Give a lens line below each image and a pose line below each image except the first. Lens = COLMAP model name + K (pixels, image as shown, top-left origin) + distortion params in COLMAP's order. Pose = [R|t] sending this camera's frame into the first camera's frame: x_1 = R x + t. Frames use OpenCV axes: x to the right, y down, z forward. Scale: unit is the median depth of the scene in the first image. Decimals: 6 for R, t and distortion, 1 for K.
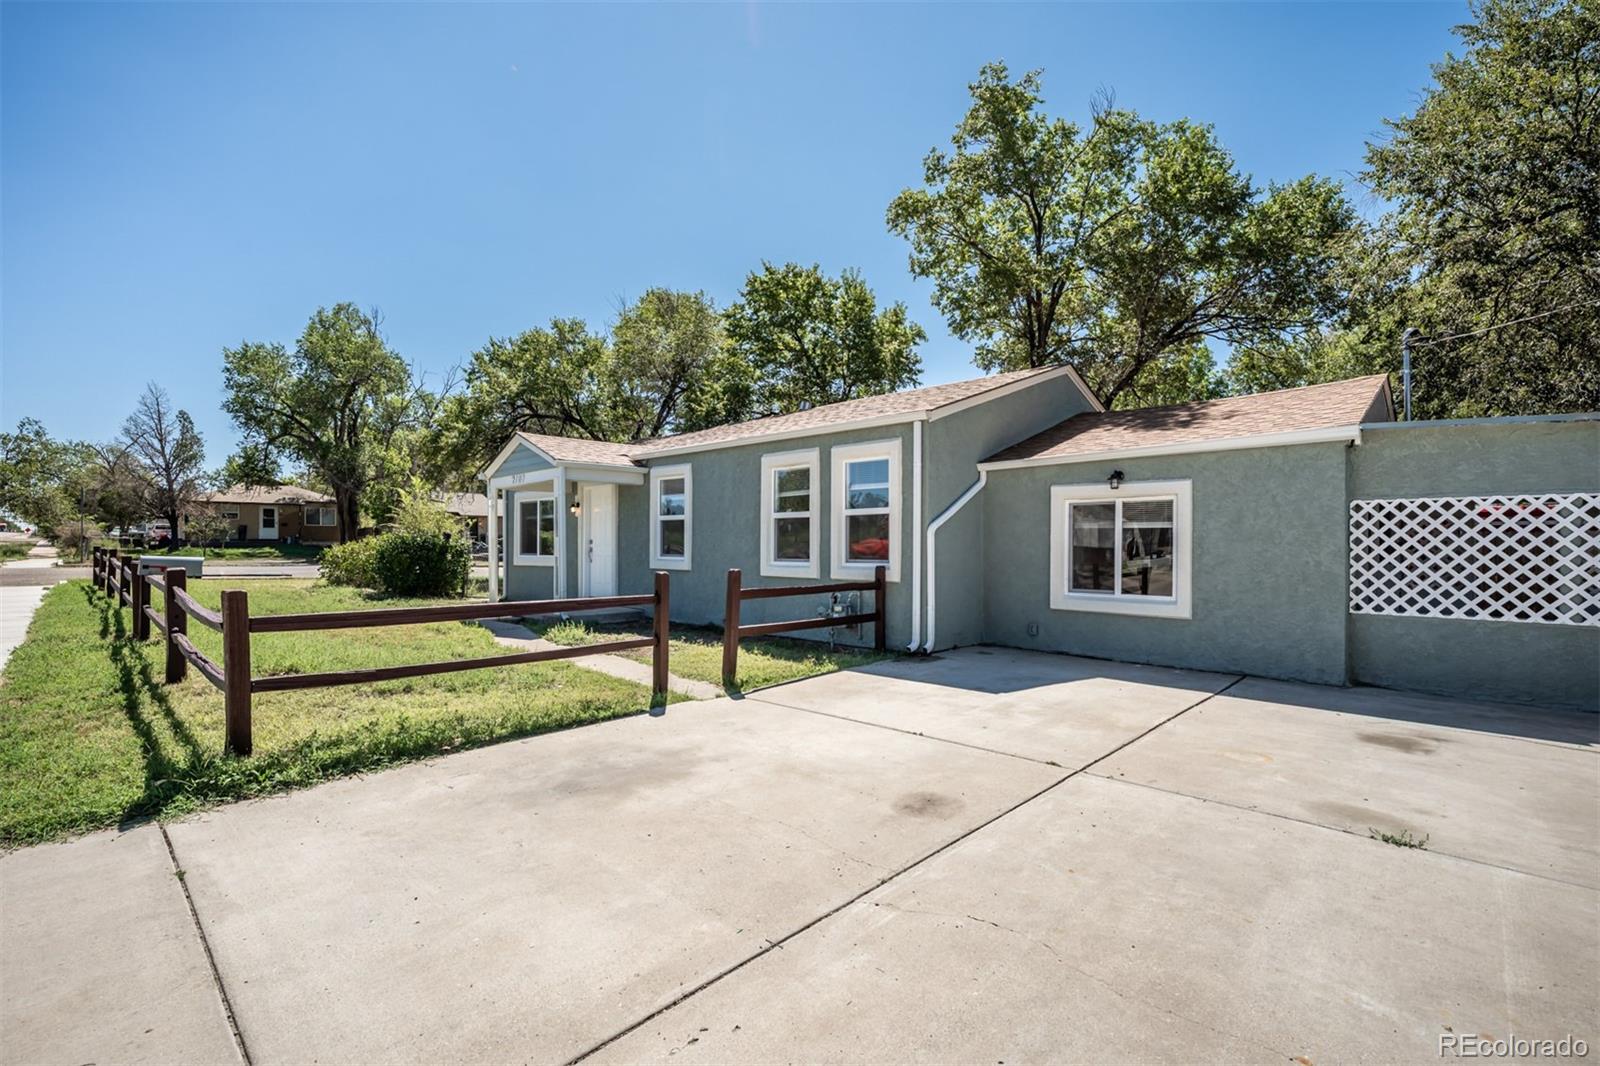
lens RADIAL K [[726.0, 0, 800.1], [0, 726.0, 537.0], [0, 0, 1]] dist [-0.006896, 0.001214]
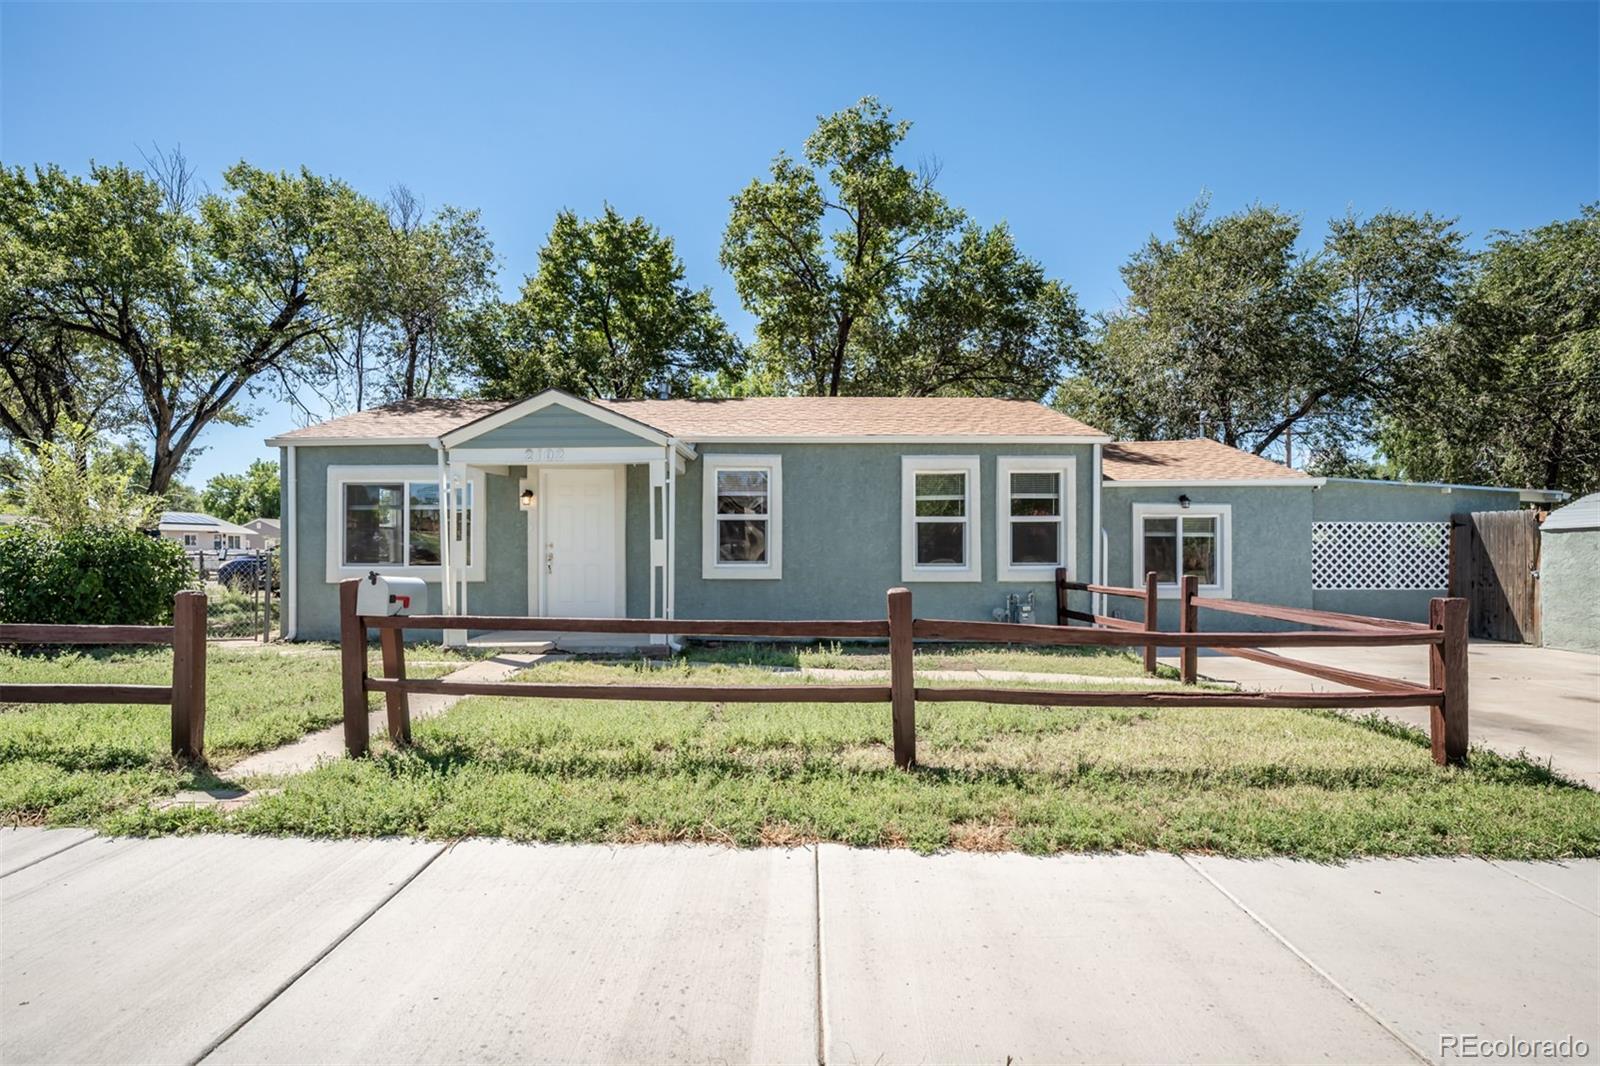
lens RADIAL K [[770.4, 0, 801.2], [0, 770.4, 543.7], [0, 0, 1]] dist [0.003108, 0.000023]
pose [[0.703917, 0.002869, 0.710277, -1.059852], [-0.006056, 0.999980, 0.001963, 0.002536], [-0.710257, -0.005683, 0.703920, 0.462344]]
